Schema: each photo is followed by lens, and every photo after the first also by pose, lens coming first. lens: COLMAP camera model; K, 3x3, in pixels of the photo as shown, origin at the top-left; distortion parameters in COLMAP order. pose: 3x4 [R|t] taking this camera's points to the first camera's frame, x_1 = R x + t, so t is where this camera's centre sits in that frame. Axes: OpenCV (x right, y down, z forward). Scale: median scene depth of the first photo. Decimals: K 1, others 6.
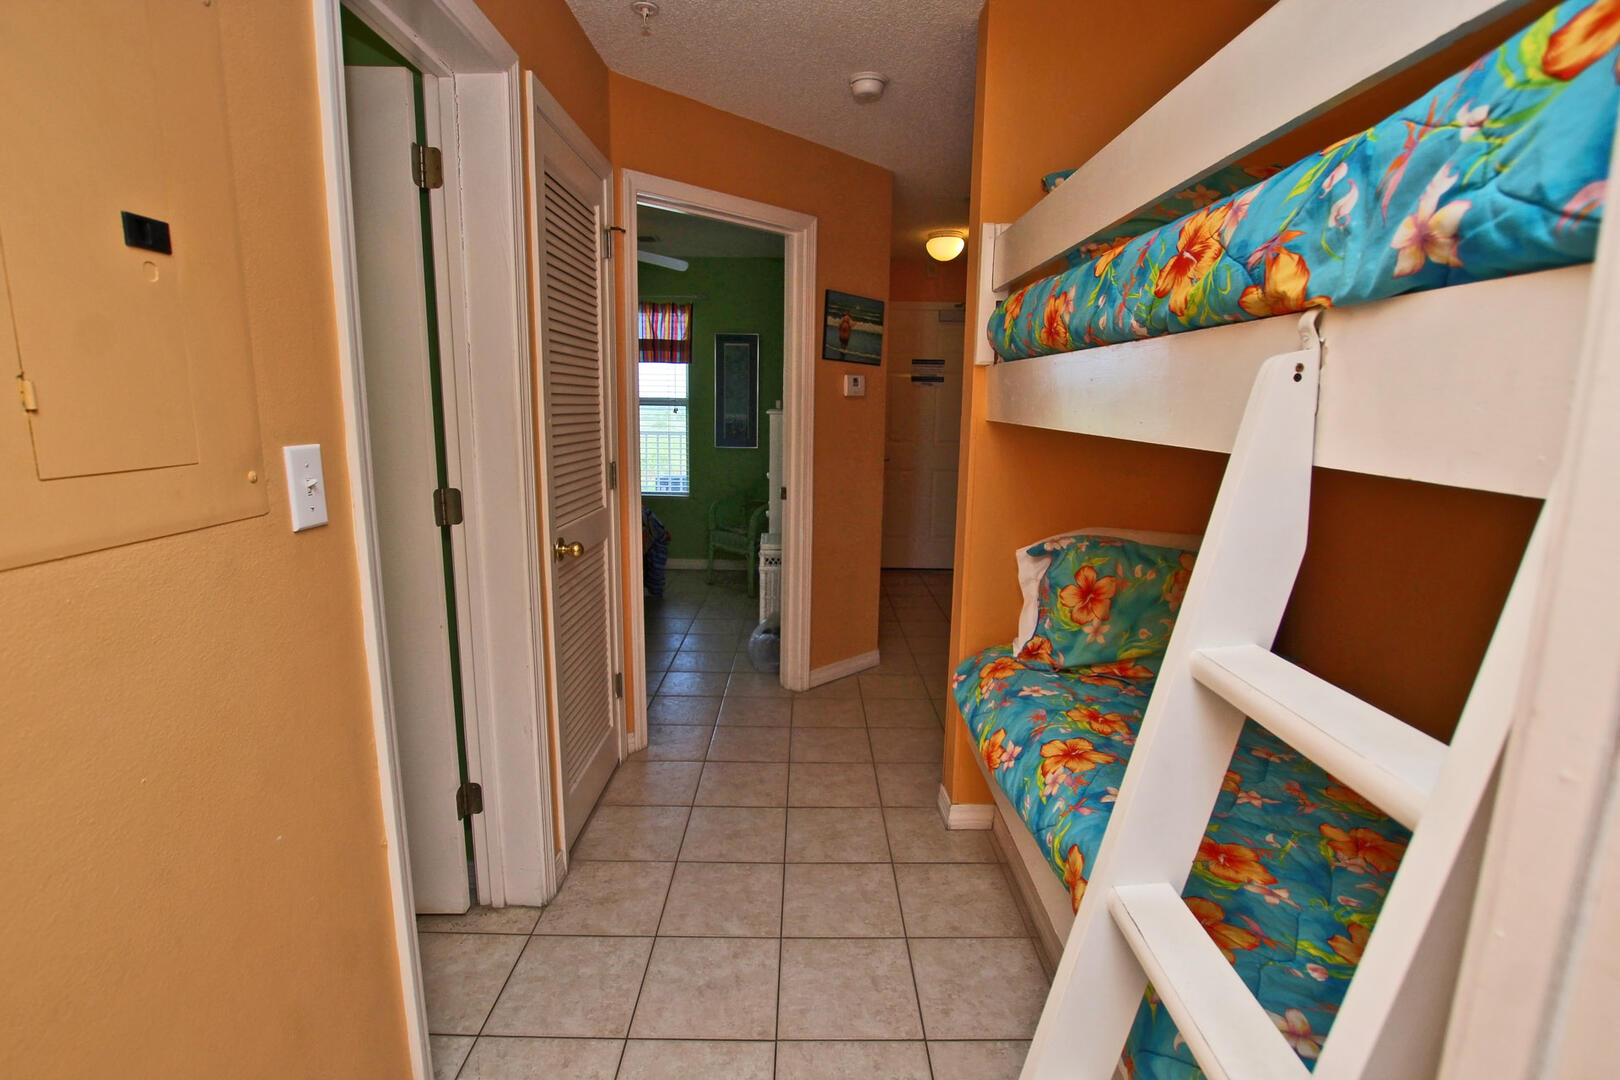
lens RADIAL K [[754.2, 0, 814.9], [0, 754.2, 542.7], [0, 0, 1]] dist [-0.035505, 0.000738]
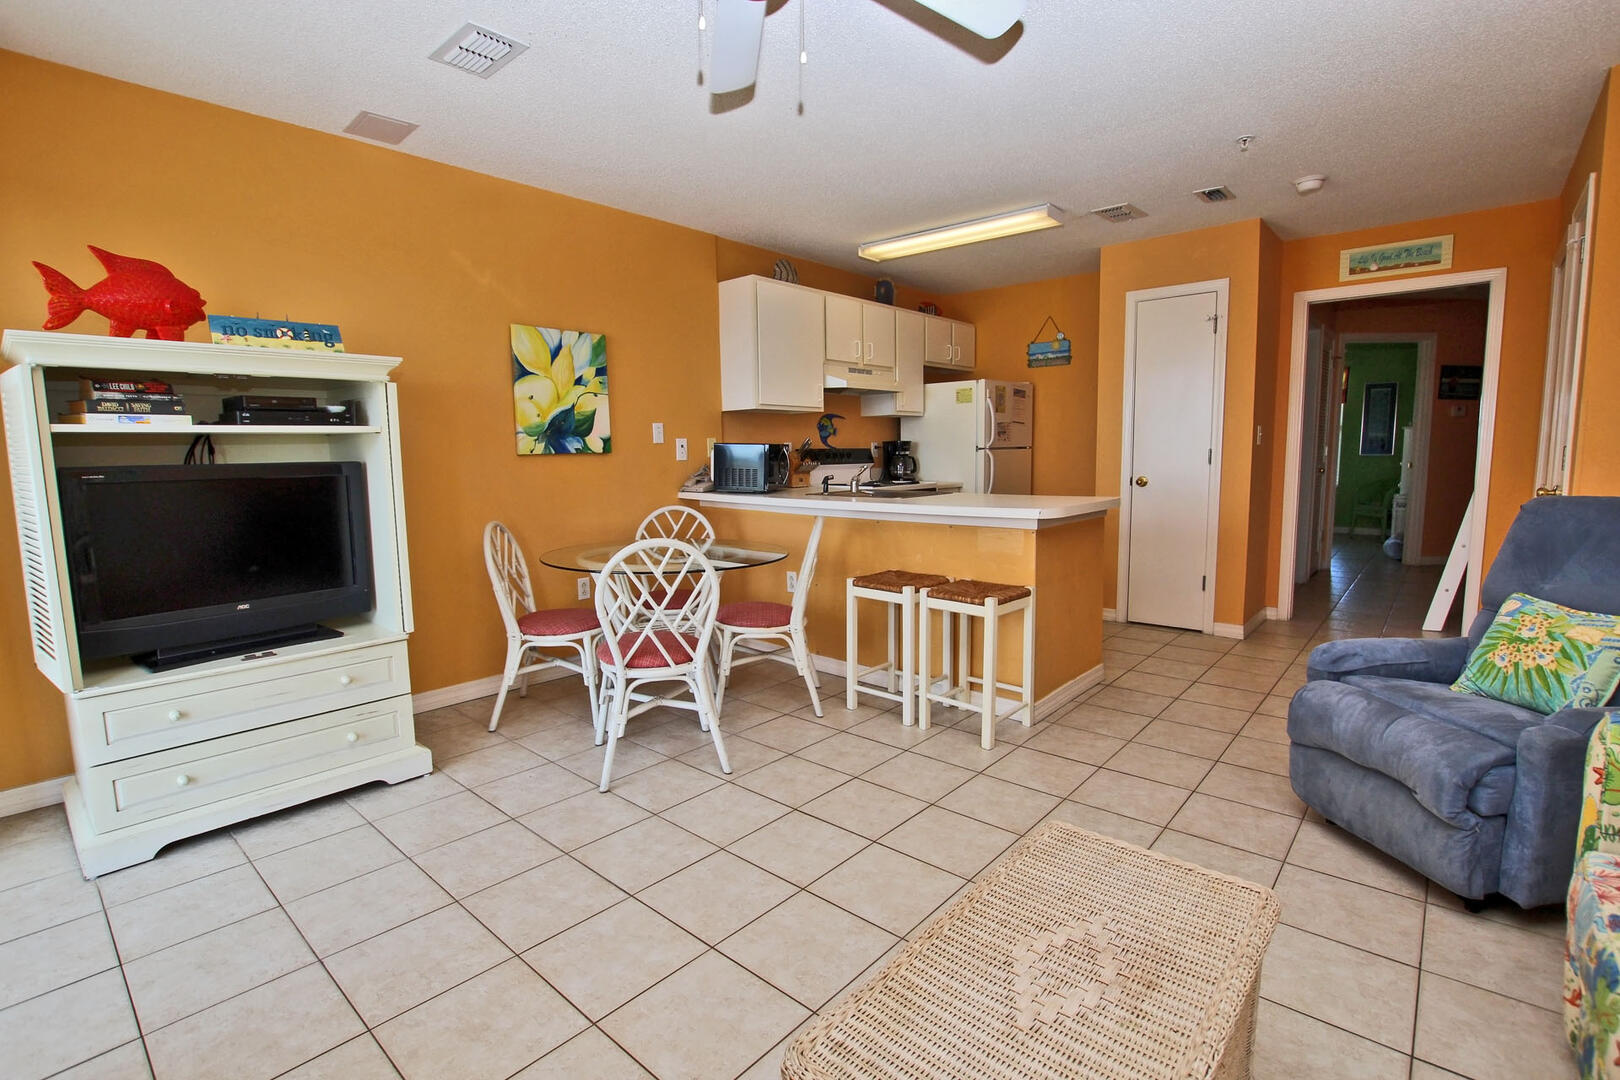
lens RADIAL K [[754.3, 0, 810.0], [0, 754.3, 540.0], [0, 0, 1]] dist [-0.035221, 0.005078]
pose [[0.744571, 0.053781, -0.665373, 0.076865], [-0.093821, 0.995287, -0.024541, 0.290701], [0.660917, 0.080699, 0.746108, -1.333508]]
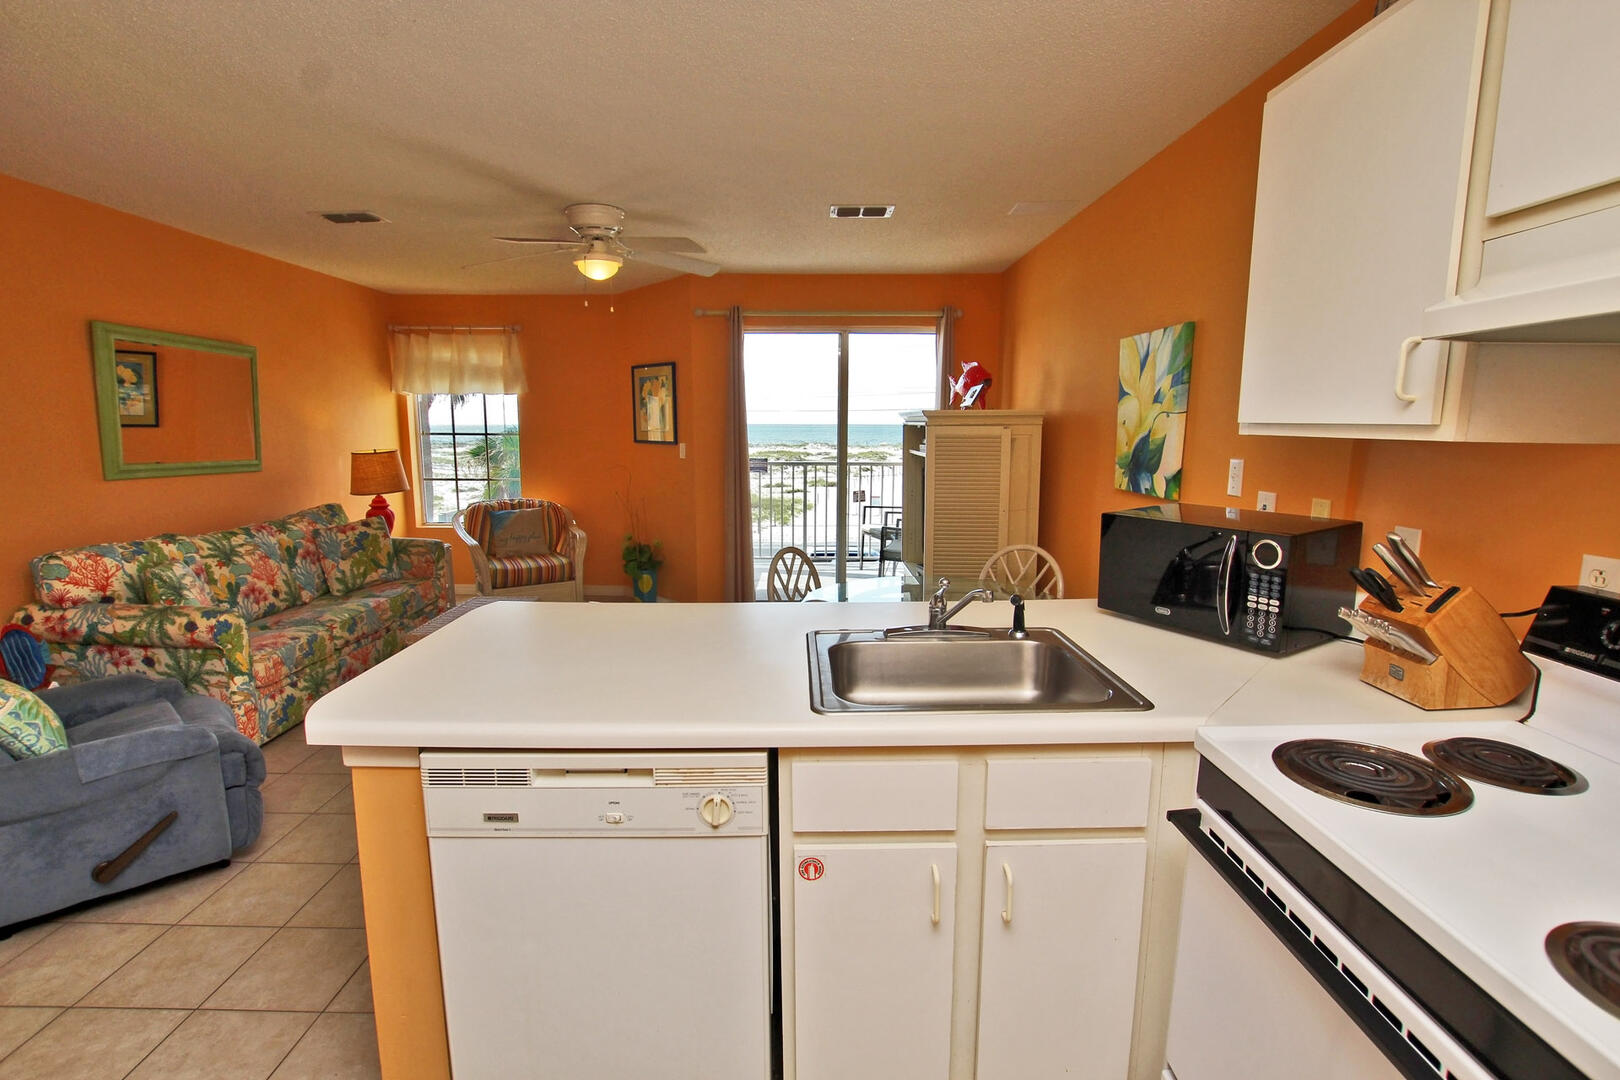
lens RADIAL K [[754.3, 0, 810.0], [0, 754.3, 540.0], [0, 0, 1]] dist [-0.035221, 0.005078]
pose [[-0.999860, -0.016705, -0.000837, -0.059817], [-0.016064, 0.945165, 0.326199, 0.217516], [-0.004658, 0.326167, -0.945301, -1.033833]]
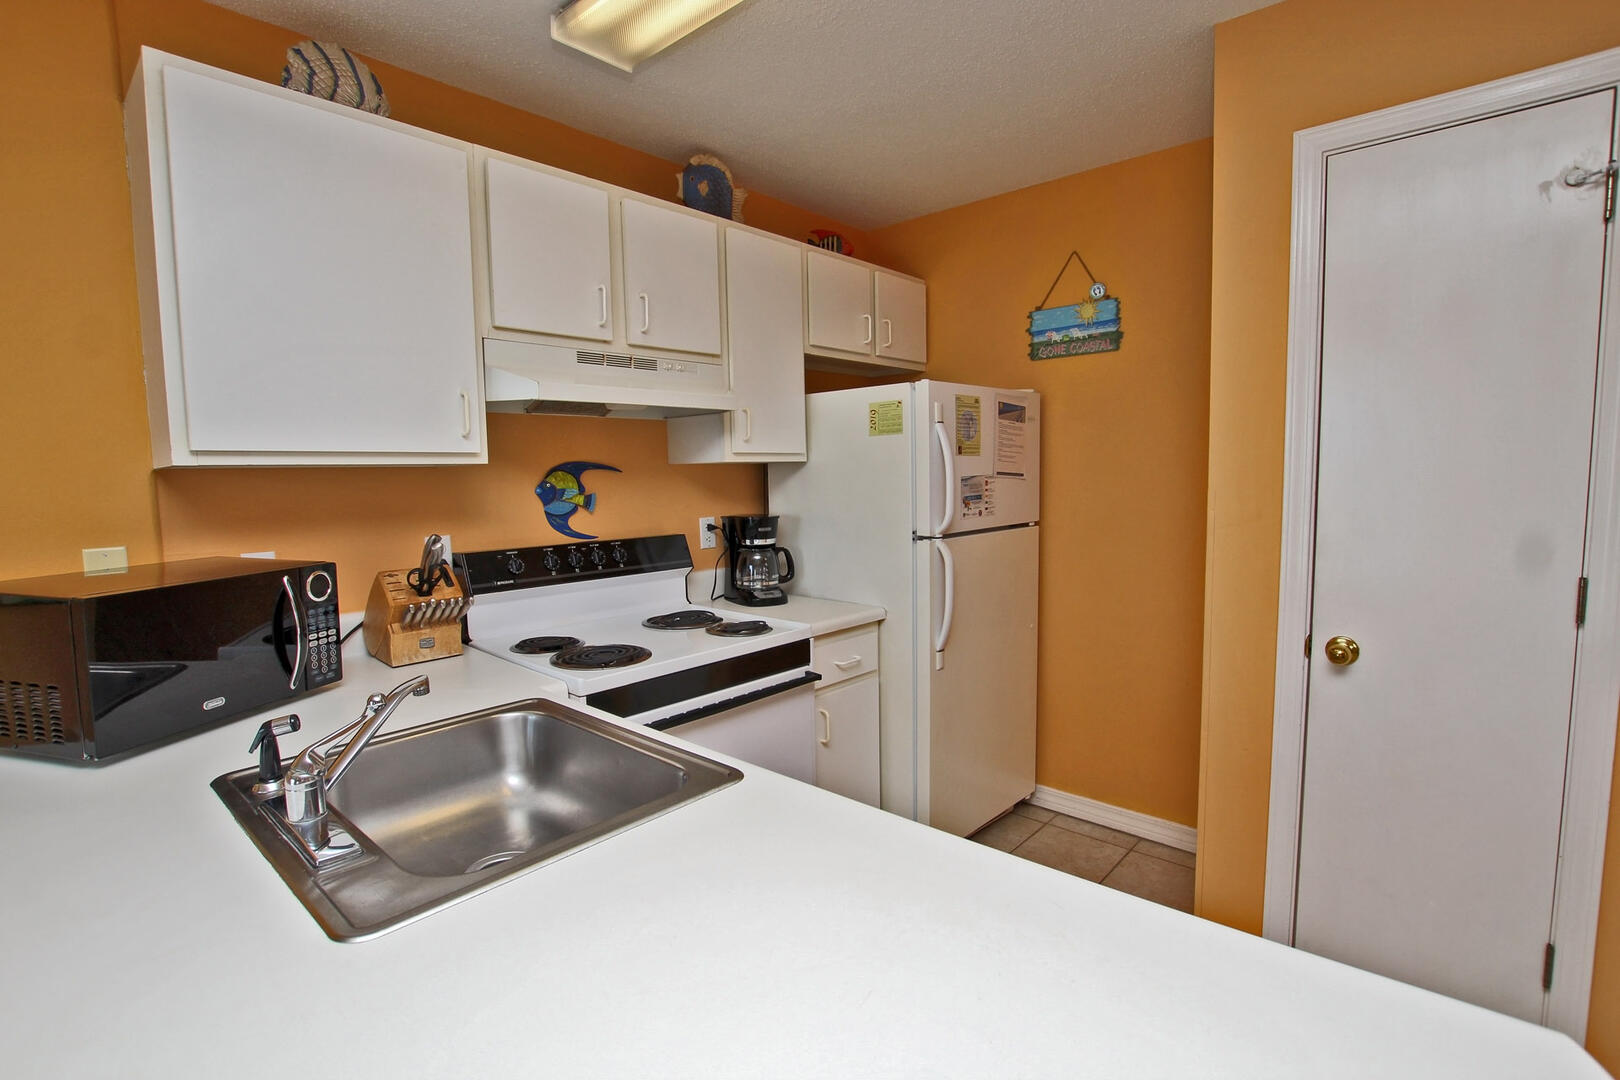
lens RADIAL K [[754.3, 0, 810.0], [0, 754.3, 540.0], [0, 0, 1]] dist [-0.035221, 0.005078]
pose [[0.736869, 0.032151, -0.675271, -0.009428], [-0.091487, 0.994422, -0.052486, 0.244381], [0.669817, 0.100454, 0.735700, -1.157428]]
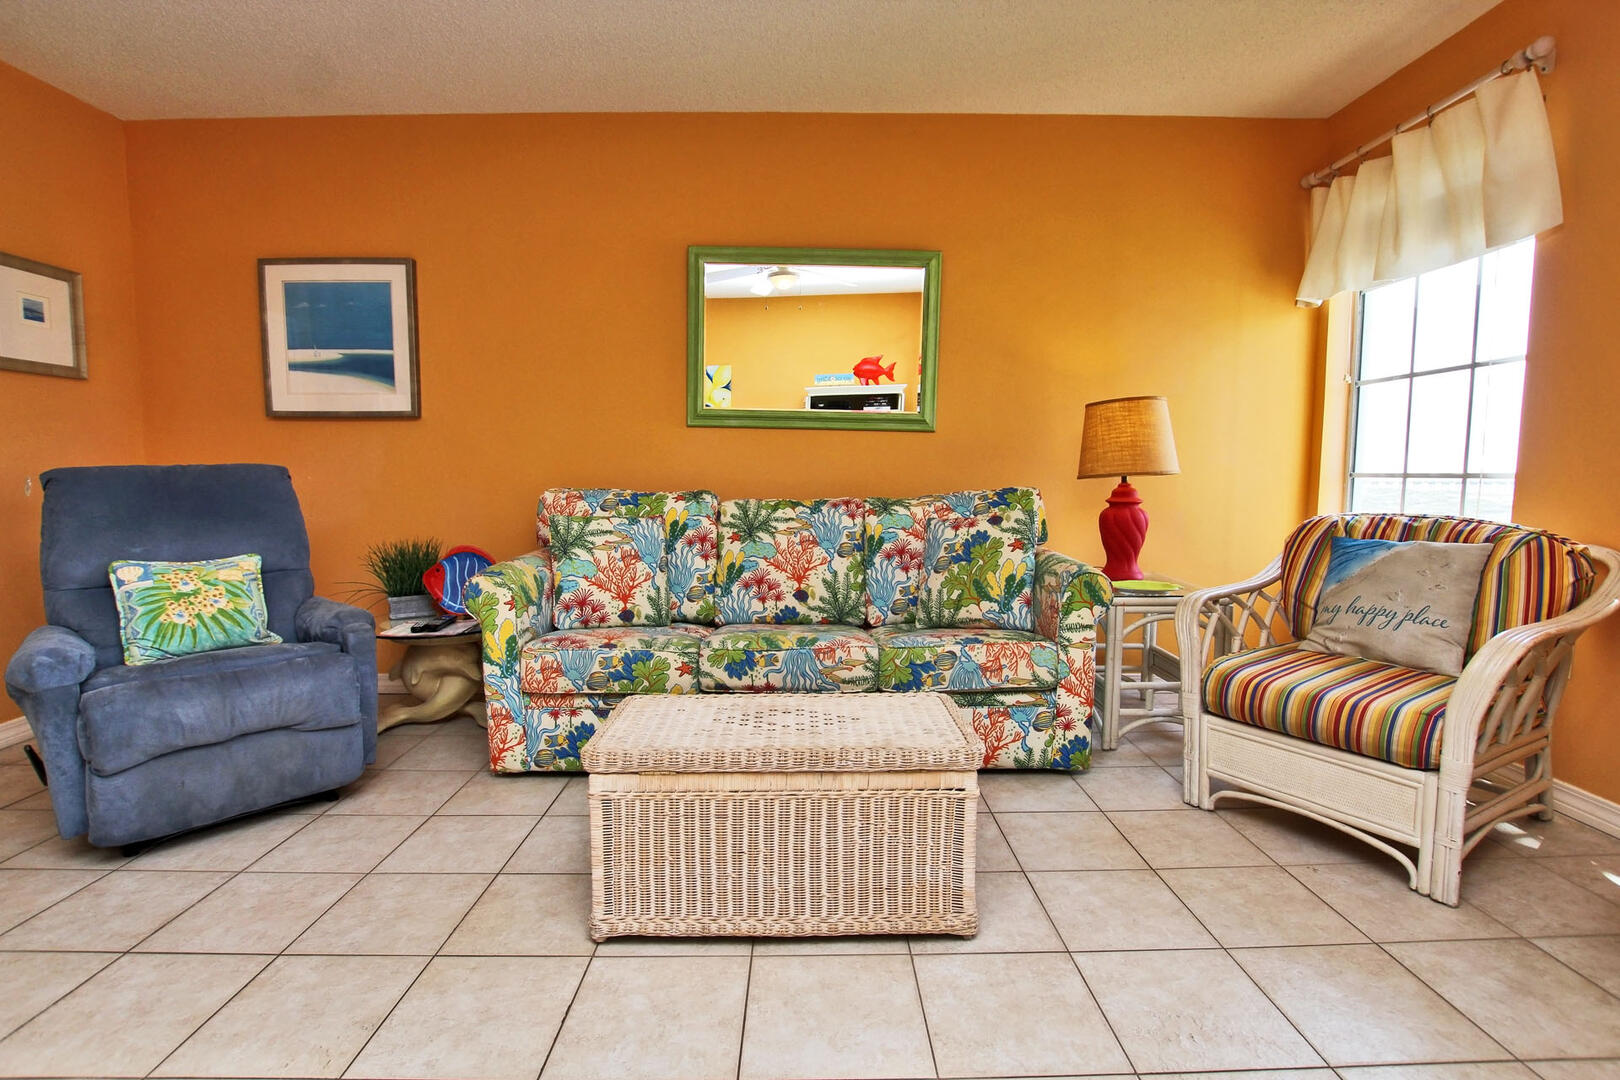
lens RADIAL K [[754.3, 0, 810.0], [0, 754.3, 540.0], [0, 0, 1]] dist [-0.035221, 0.005078]
pose [[0.004766, -0.097843, 0.995190, -0.052351], [0.178611, 0.979282, 0.095423, 0.290982], [-0.983908, 0.177298, 0.022143, -1.274050]]
